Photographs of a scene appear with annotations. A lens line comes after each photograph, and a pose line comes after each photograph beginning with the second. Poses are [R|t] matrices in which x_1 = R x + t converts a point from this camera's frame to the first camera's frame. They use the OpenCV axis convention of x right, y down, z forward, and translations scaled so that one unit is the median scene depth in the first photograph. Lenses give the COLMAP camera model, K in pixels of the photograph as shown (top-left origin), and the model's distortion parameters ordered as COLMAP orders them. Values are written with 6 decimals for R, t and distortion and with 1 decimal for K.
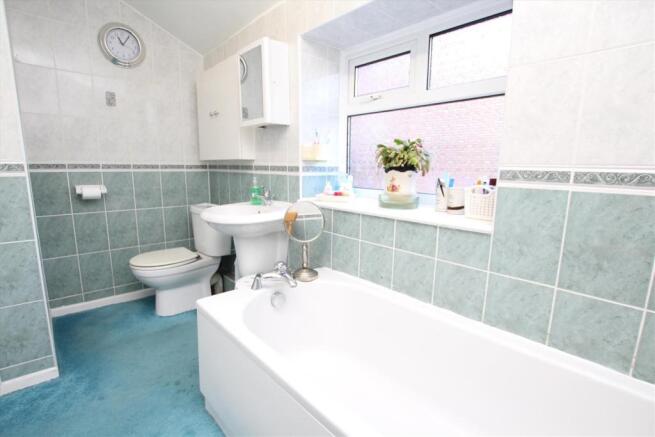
lens RADIAL K [[310.9, 0, 324.0], [0, 310.9, 216.2], [0, 0, 1]] dist [-0.021490, -0.000018]
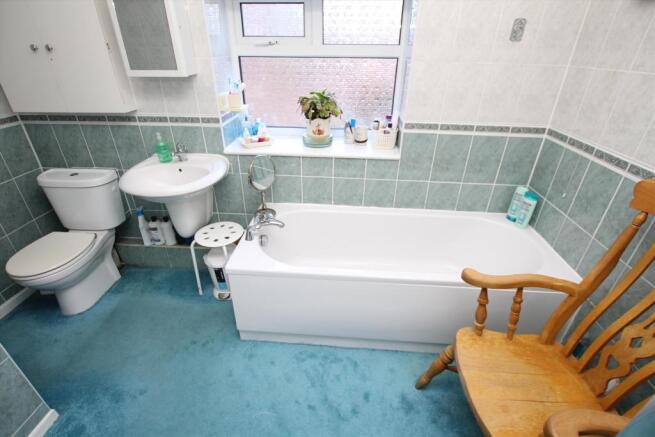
lens RADIAL K [[310.9, 0, 324.0], [0, 310.9, 216.2], [0, 0, 1]] dist [-0.021490, -0.000018]
pose [[0.726558, -0.335009, 0.599902, -0.649908], [0.110619, 0.918728, 0.379080, -0.250879], [-0.678142, -0.209063, 0.704568, -0.017558]]
